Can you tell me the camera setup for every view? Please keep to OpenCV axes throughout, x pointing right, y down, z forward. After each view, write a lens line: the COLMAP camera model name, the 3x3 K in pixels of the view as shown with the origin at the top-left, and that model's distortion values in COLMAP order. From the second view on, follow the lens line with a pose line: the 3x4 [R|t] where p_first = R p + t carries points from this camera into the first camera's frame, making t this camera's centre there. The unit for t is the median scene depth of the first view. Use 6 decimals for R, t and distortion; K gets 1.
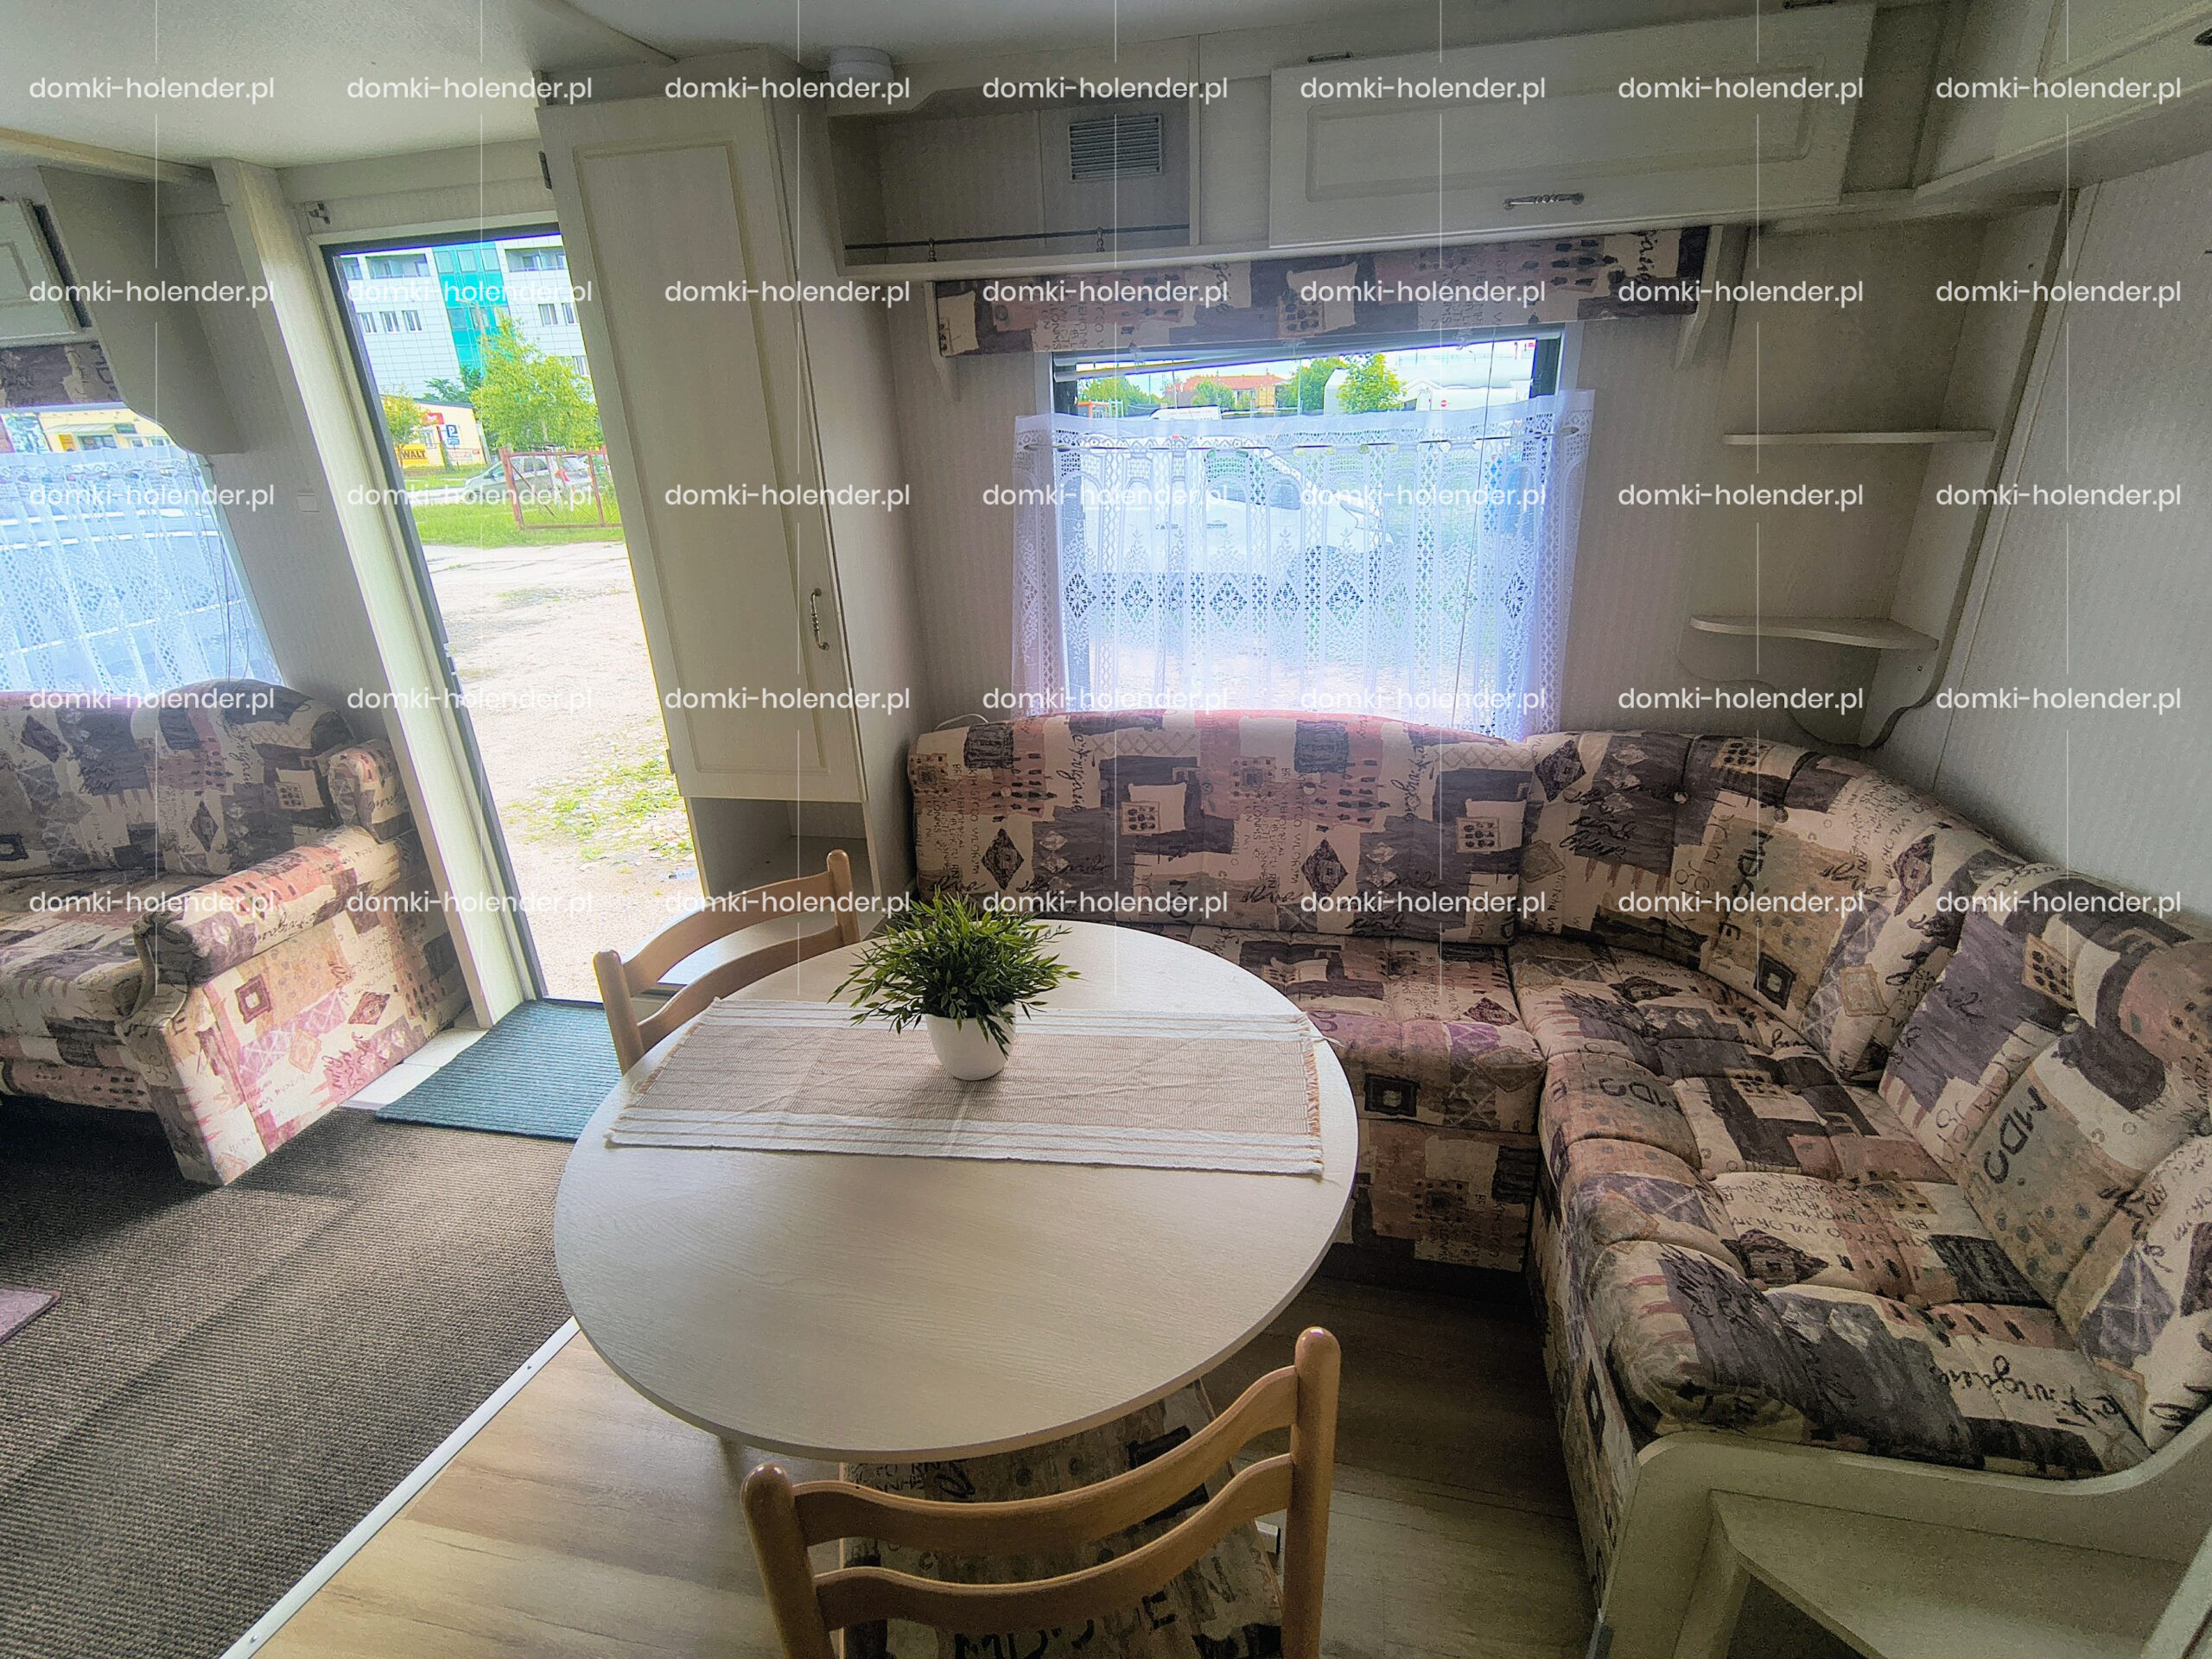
lens RADIAL K [[1016.1, 0, 1109.8], [0, 1016.1, 834.2], [0, 0, 1]] dist [-0.002001, -0.000662]
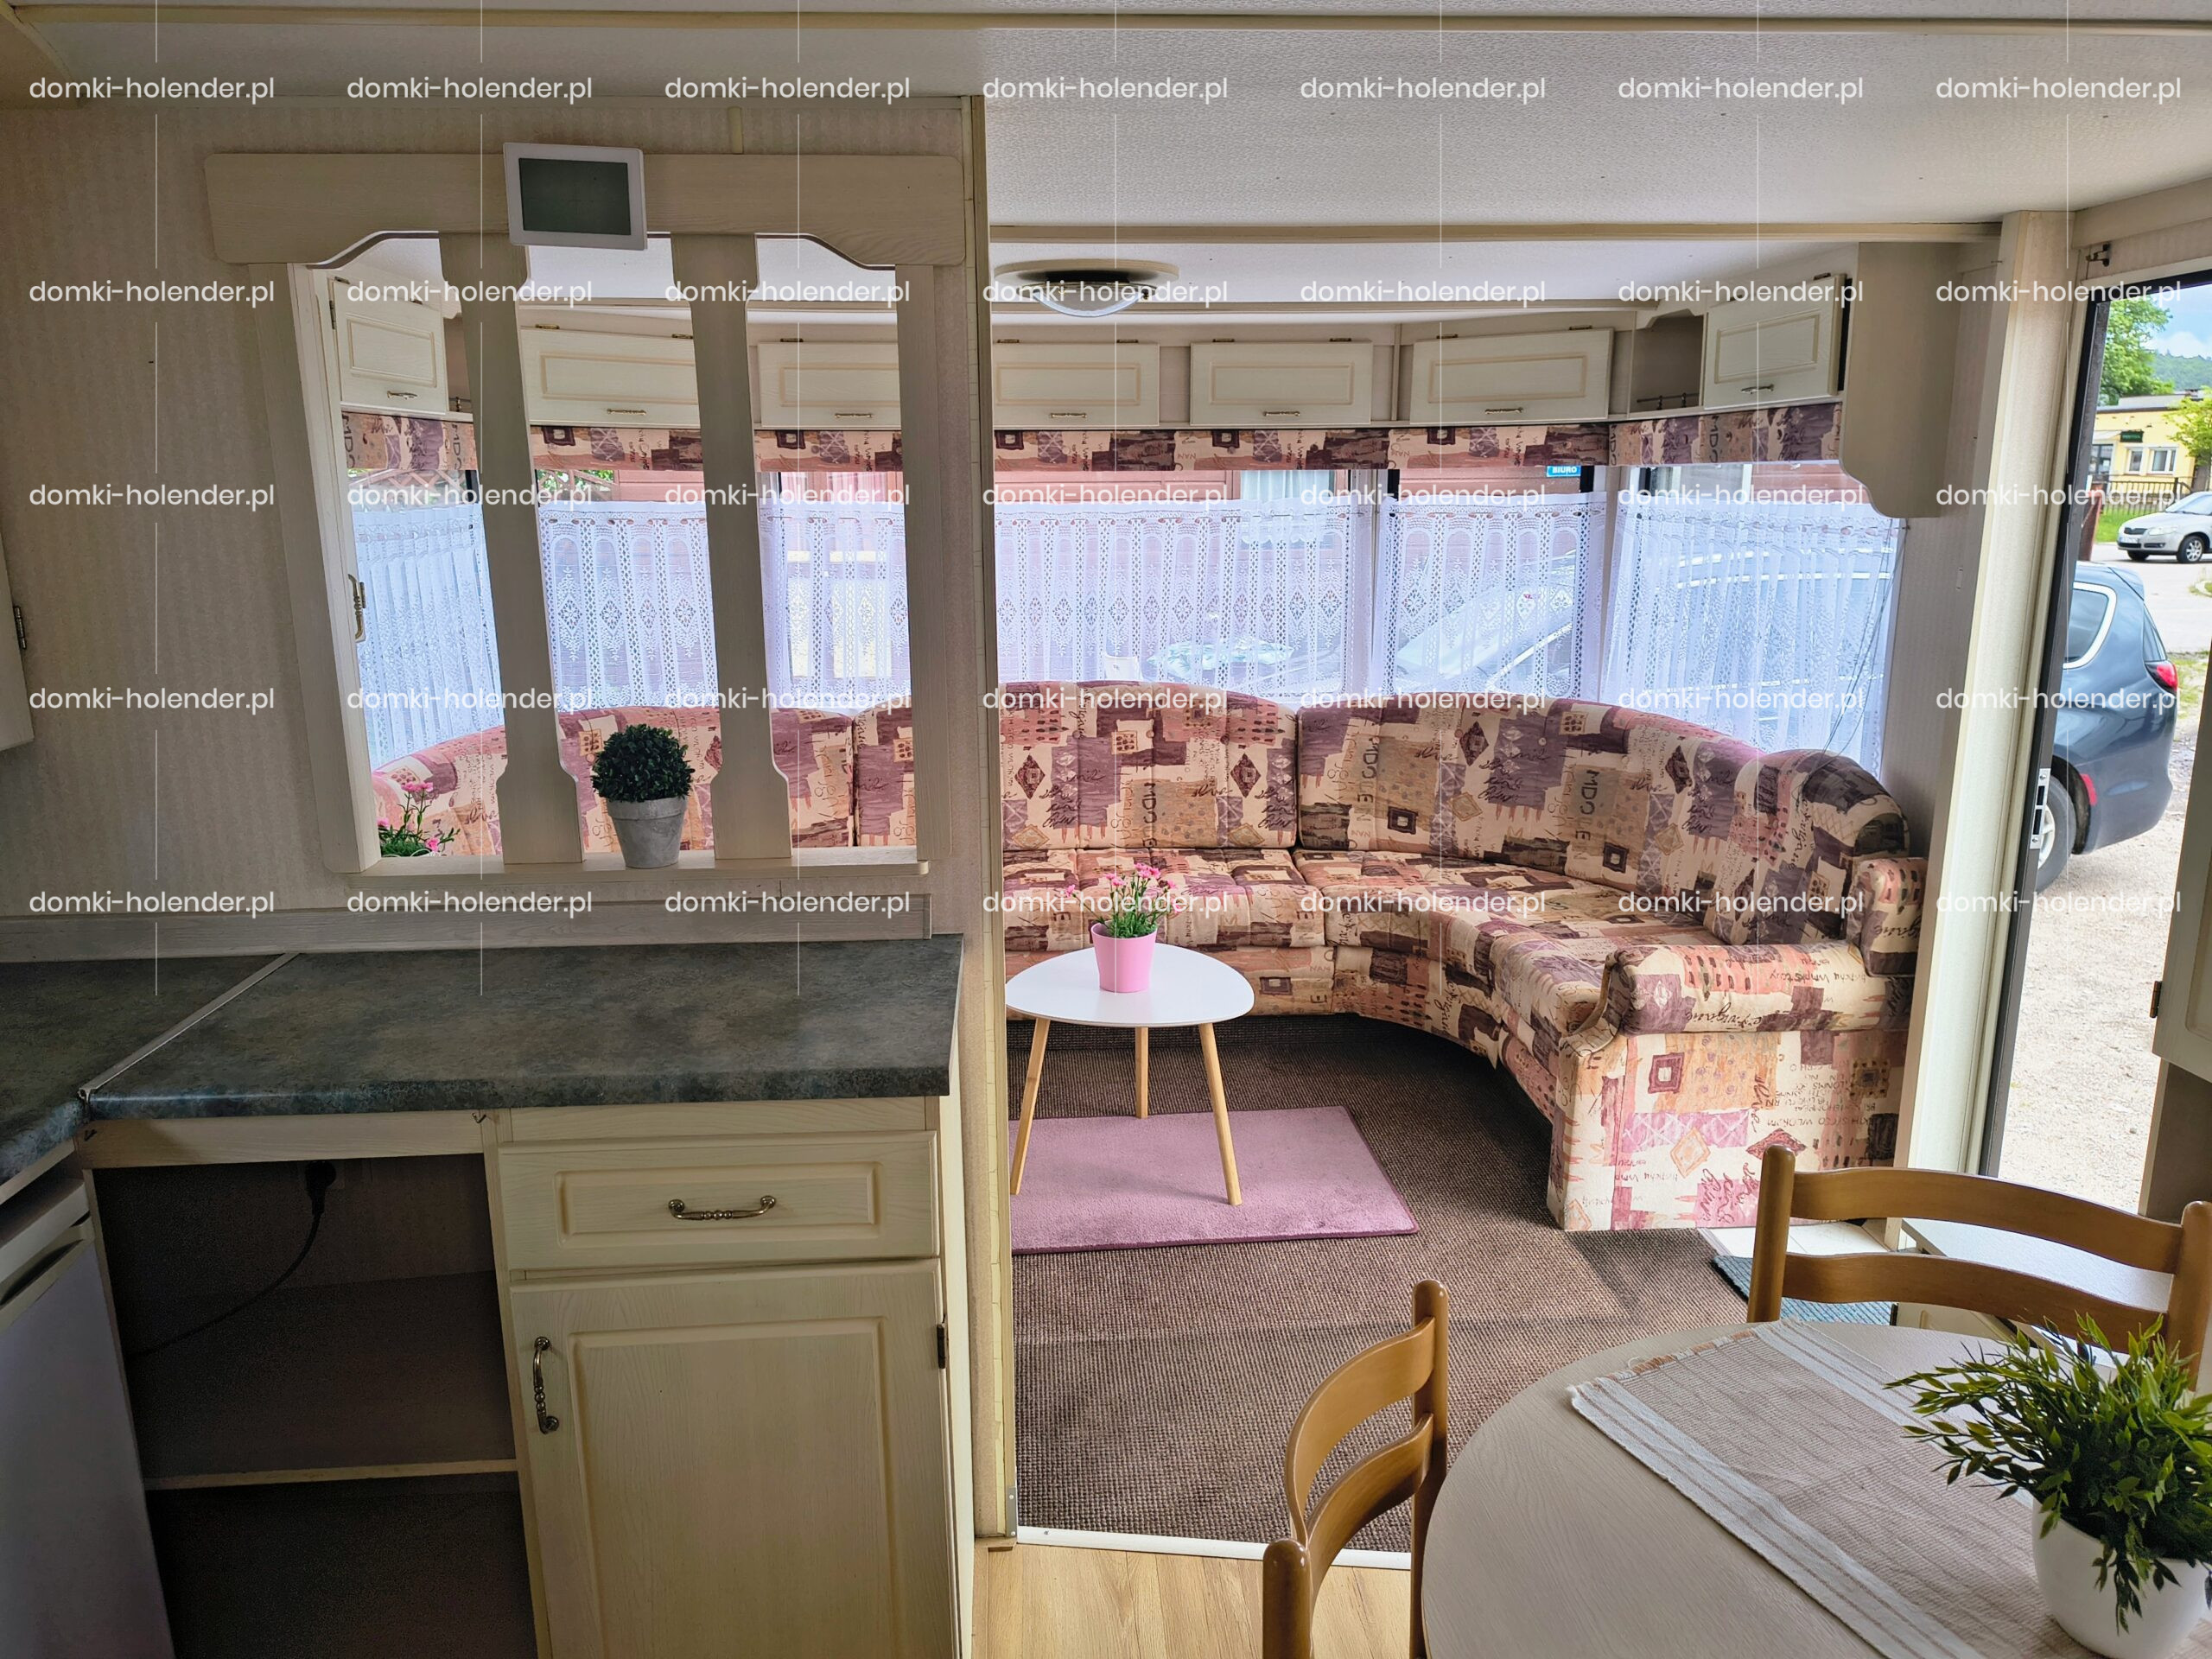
lens RADIAL K [[1520.3, 0, 1093.2], [0, 1520.3, 823.7], [0, 0, 1]] dist [-0.009106, -0.005238]
pose [[0.236136, 0.249402, -0.939169, 0.288820], [-0.367403, 0.917670, 0.151316, -0.066411], [0.899586, 0.309322, 0.308326, 0.019957]]
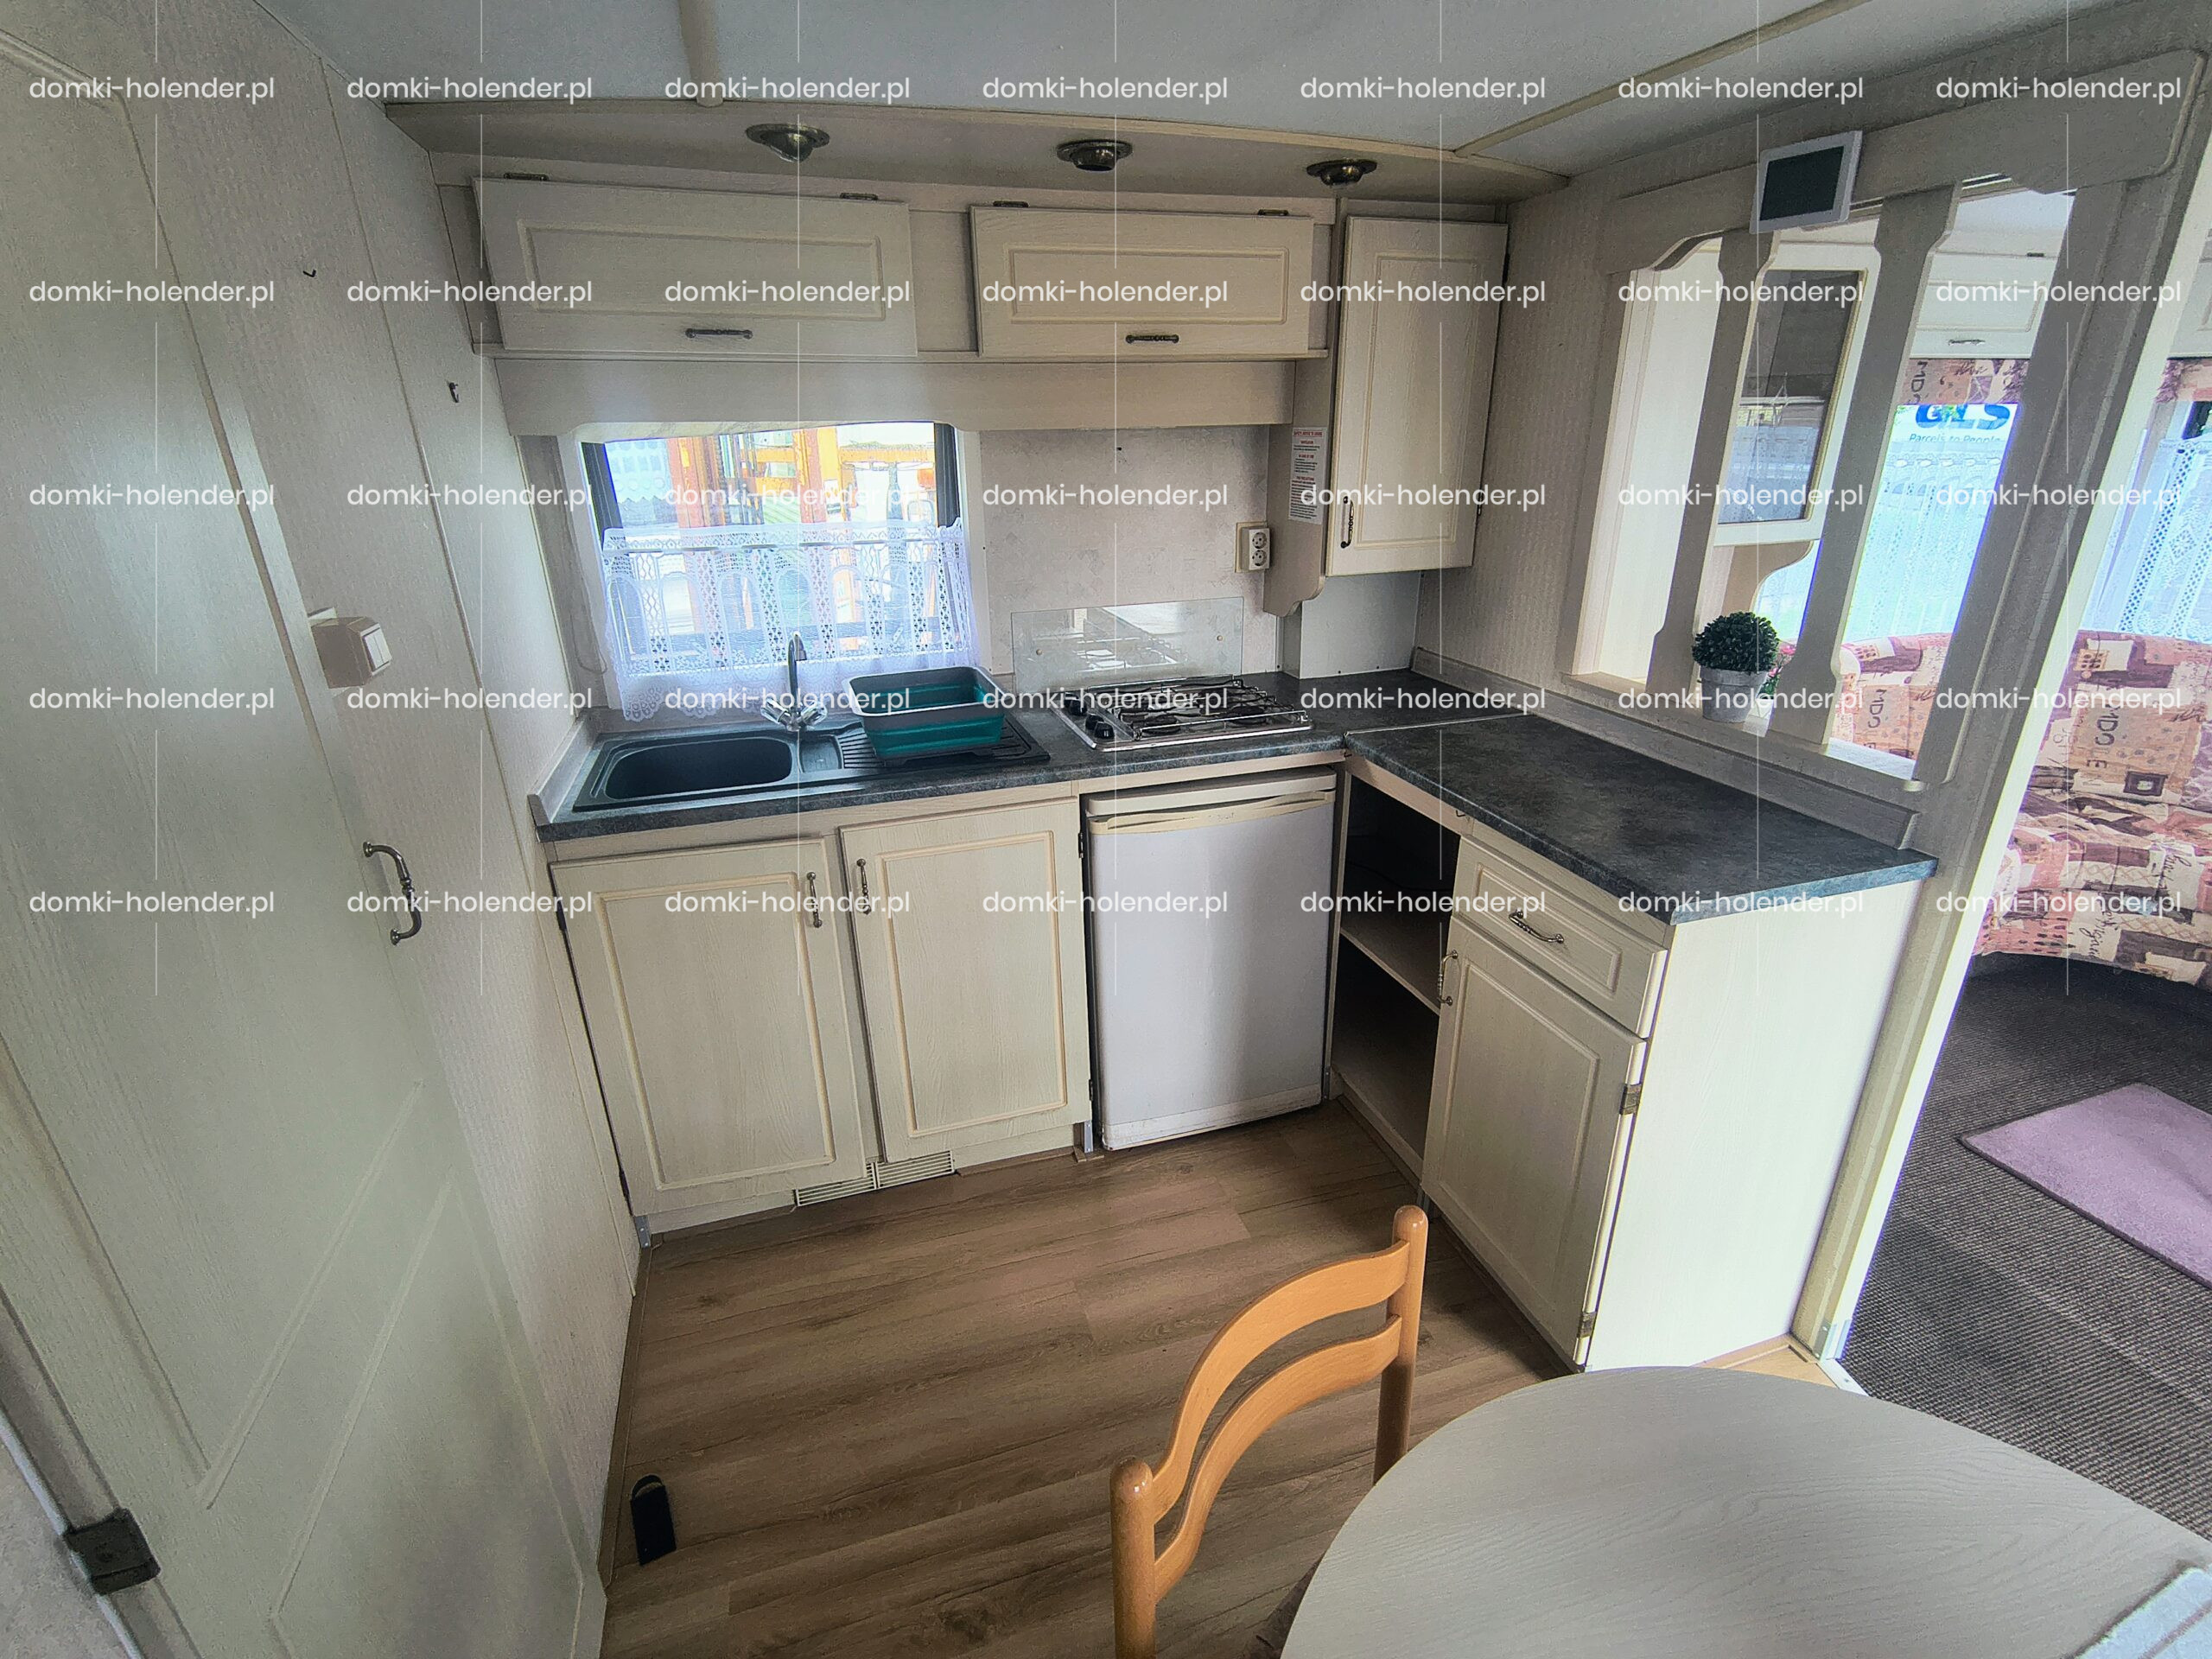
lens RADIAL K [[1016.1, 0, 1100.9], [0, 1016.1, 826.0], [0, 0, 1]] dist [-0.002001, -0.000662]
pose [[-0.880685, 0.219336, -0.419863, -0.064606], [-0.135340, 0.732894, 0.666745, -0.588338], [0.453957, 0.644017, -0.615764, 1.286288]]
